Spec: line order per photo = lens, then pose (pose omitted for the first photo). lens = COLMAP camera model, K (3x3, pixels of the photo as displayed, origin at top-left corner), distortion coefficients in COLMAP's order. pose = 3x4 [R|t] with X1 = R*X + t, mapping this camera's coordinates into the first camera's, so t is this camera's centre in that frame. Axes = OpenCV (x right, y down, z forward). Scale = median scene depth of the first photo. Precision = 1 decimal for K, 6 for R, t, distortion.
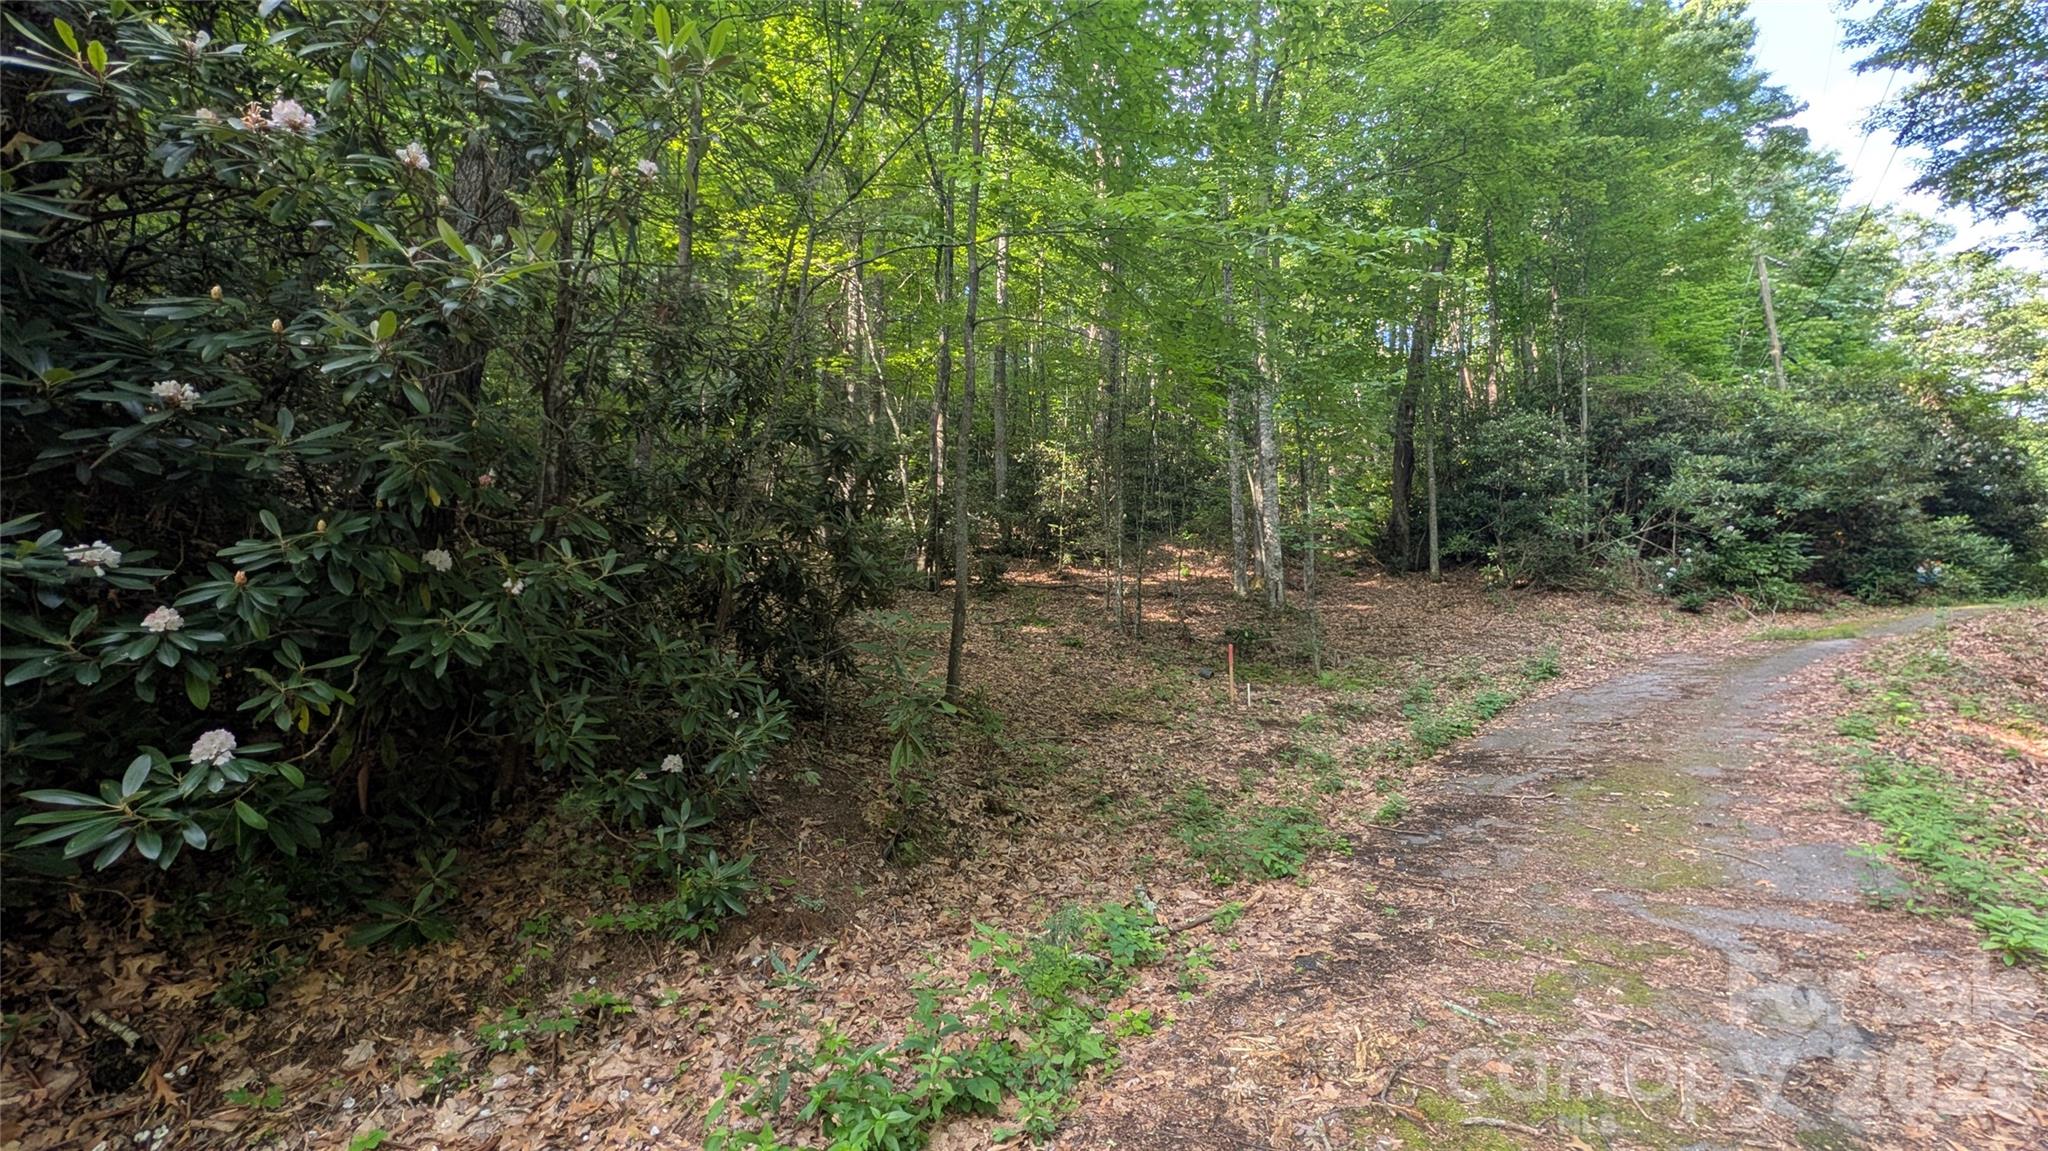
lens RADIAL K [[725.5, 0, 1020.8], [0, 725.5, 575.8], [0, 0, 1]] dist [-0.000809, 0.000305]
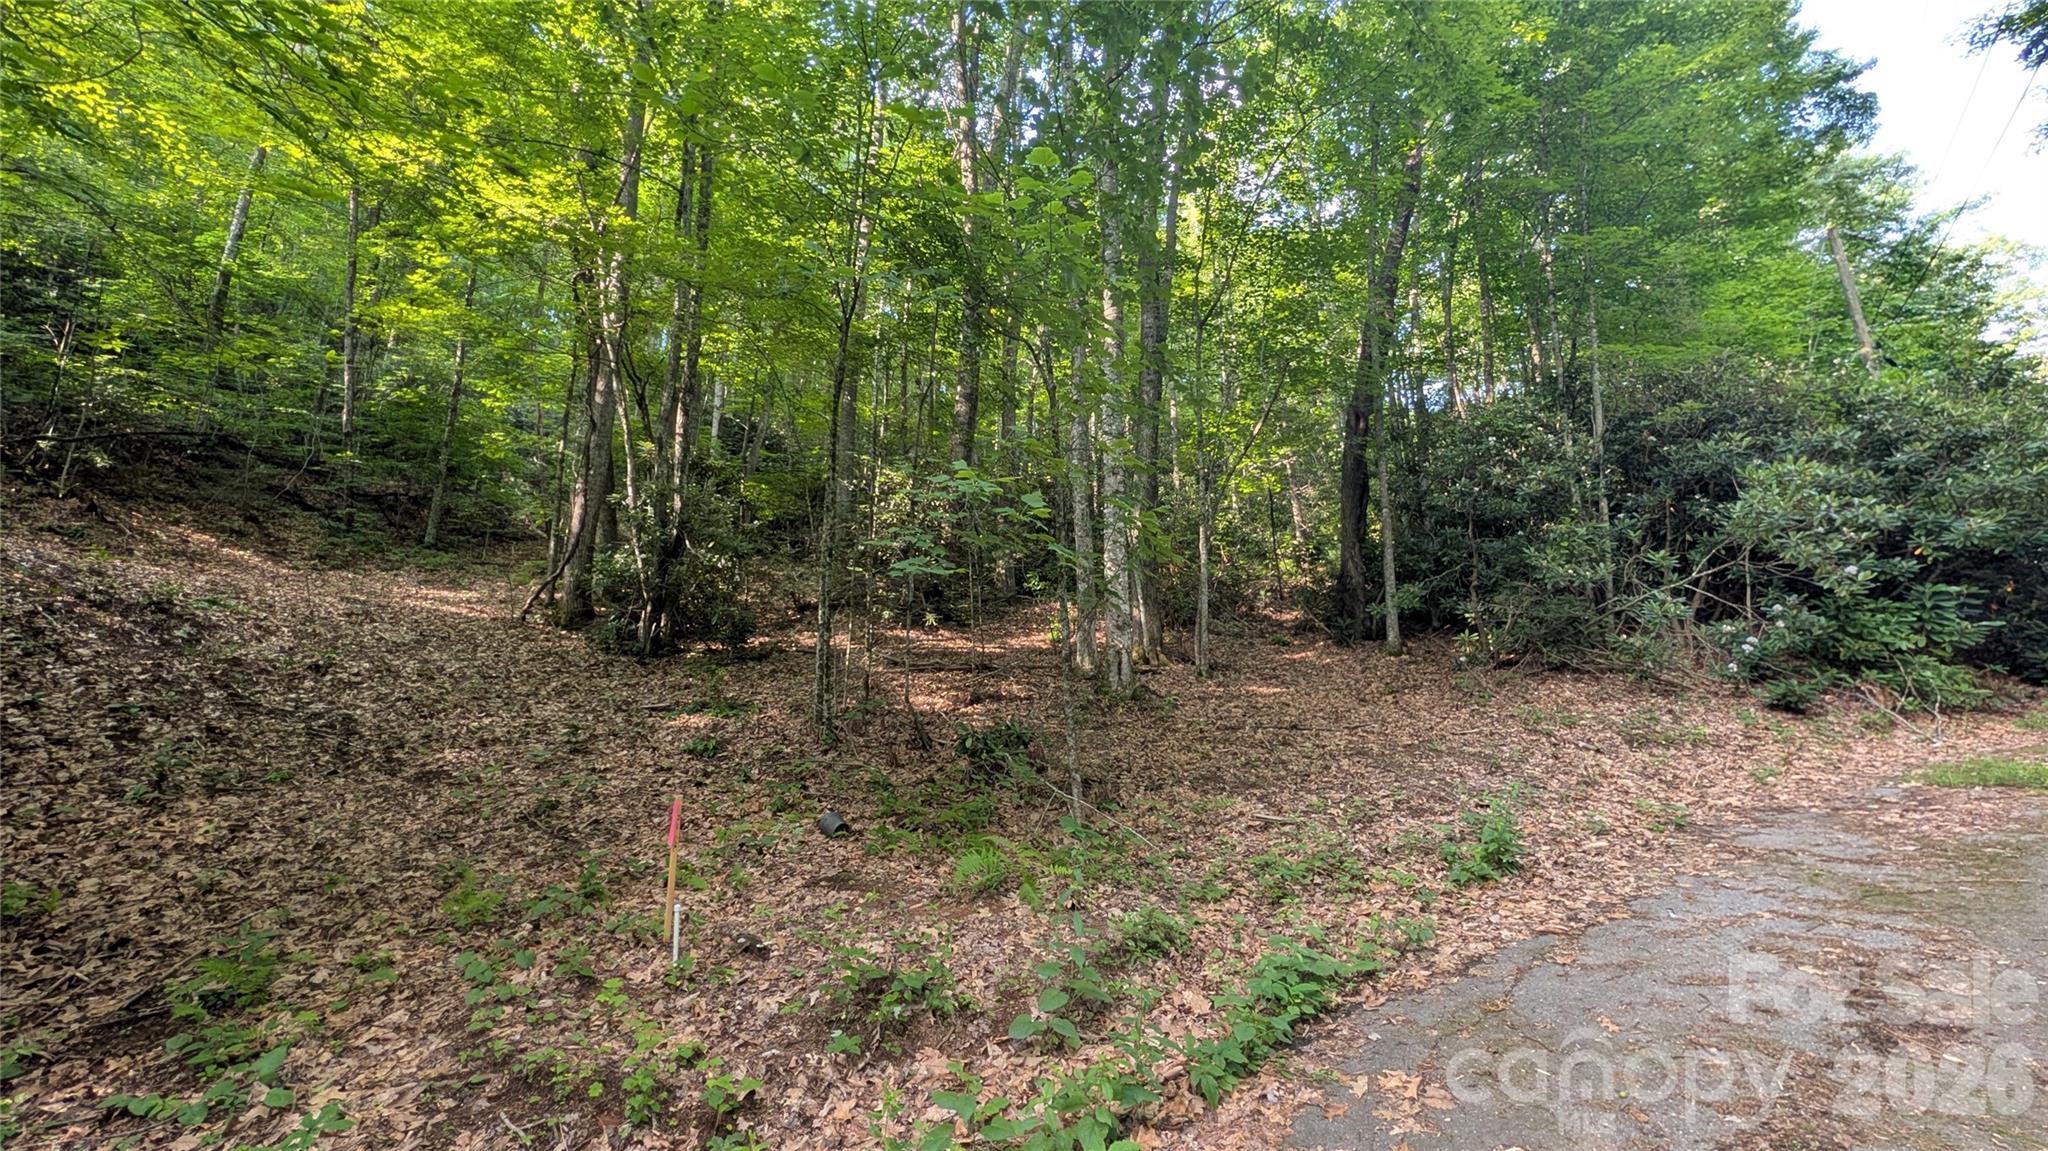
lens RADIAL K [[725.5, 0, 1025.3], [0, 725.5, 579.1], [0, 0, 1]] dist [-0.000809, 0.000305]
pose [[0.999150, 0.011475, -0.039583, 0.296852], [-0.014959, 0.995930, -0.088884, 0.003743], [0.038402, 0.089400, 0.995255, 0.347013]]
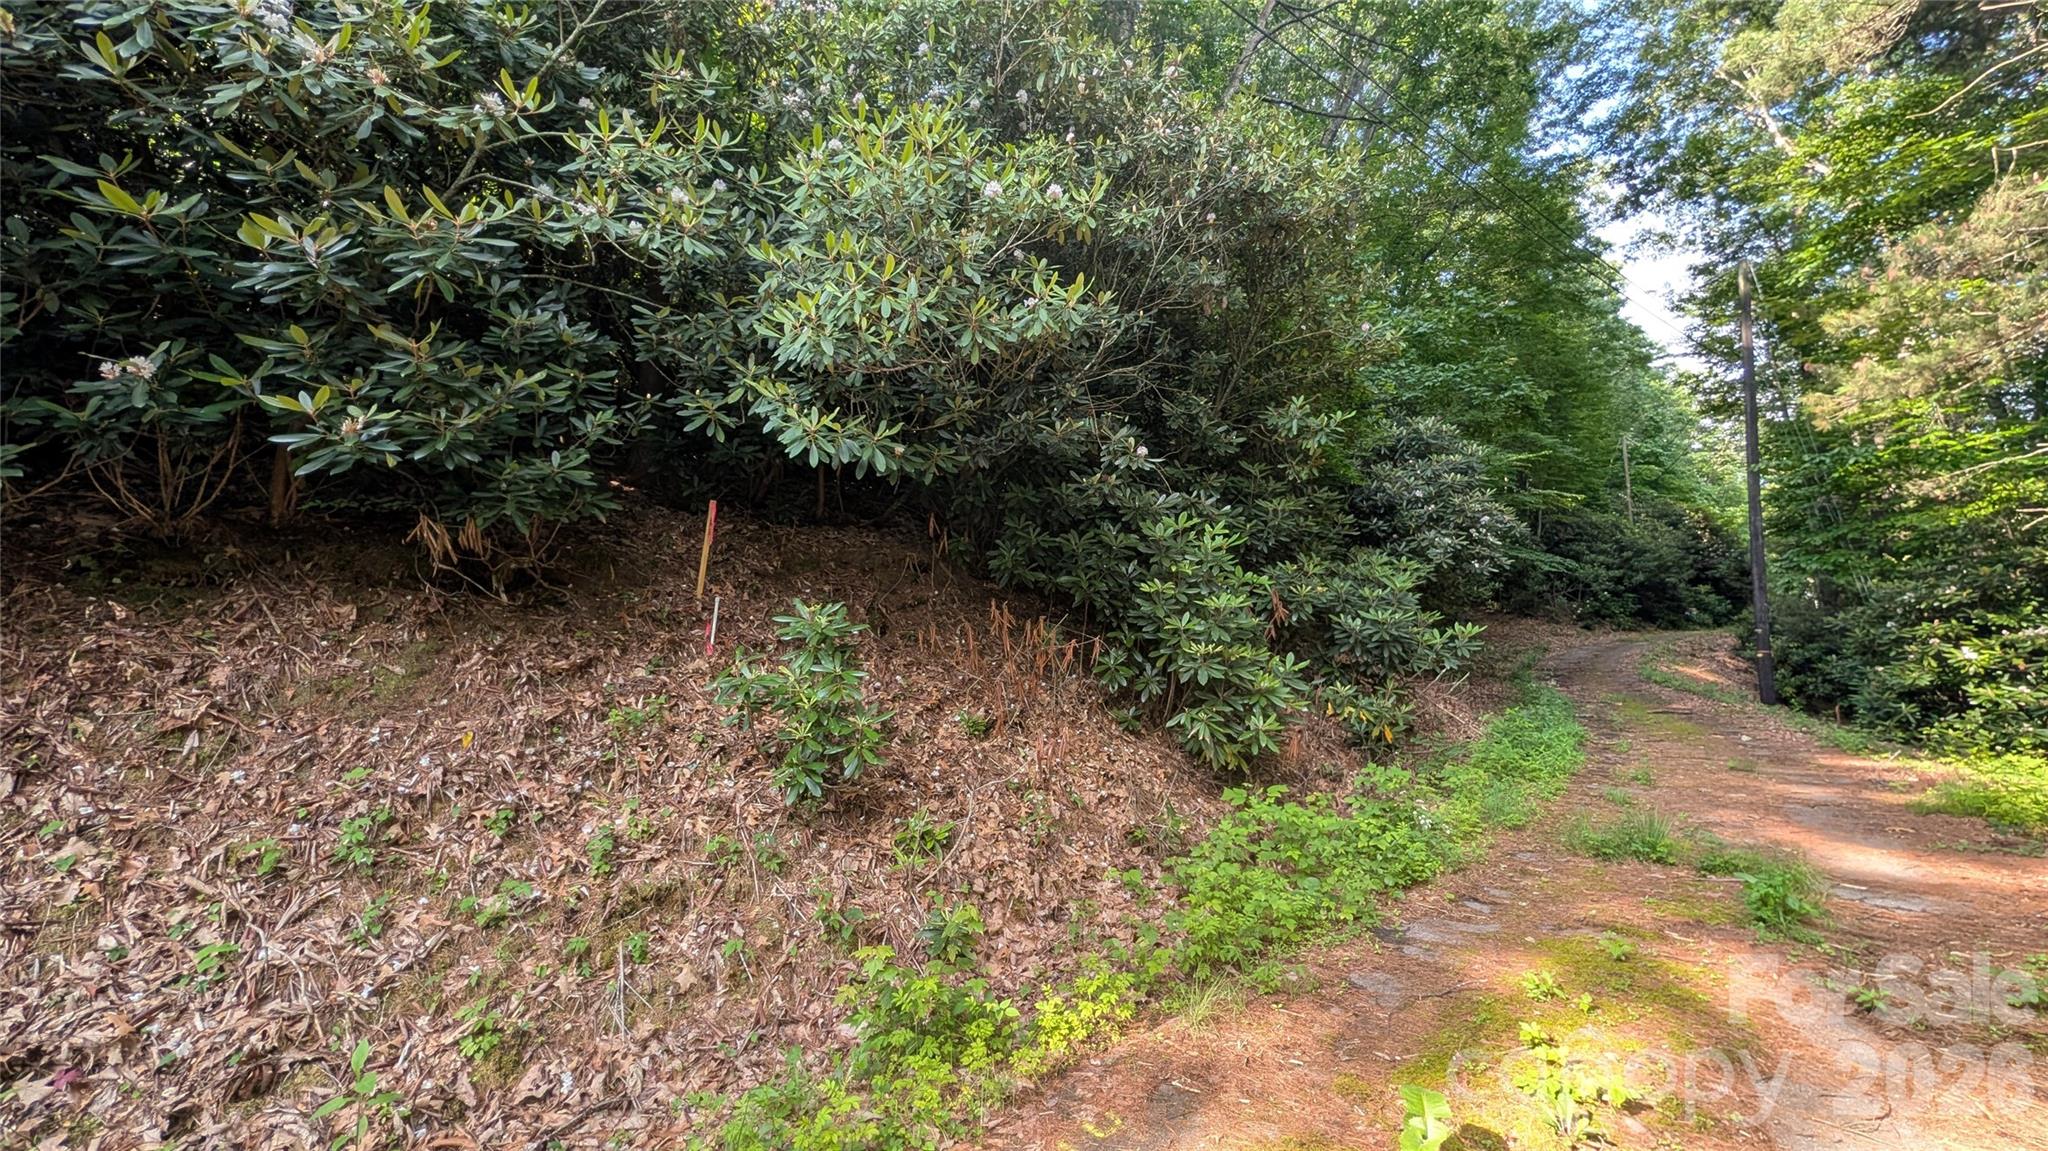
lens RADIAL K [[725.5, 0, 1025.9], [0, 725.5, 576.6], [0, 0, 1]] dist [-0.000809, 0.000305]
pose [[0.991263, 0.047571, 0.123027, -0.966360], [-0.048989, 0.998763, 0.008523, -0.040777], [-0.122469, -0.014476, 0.992367, -0.902083]]
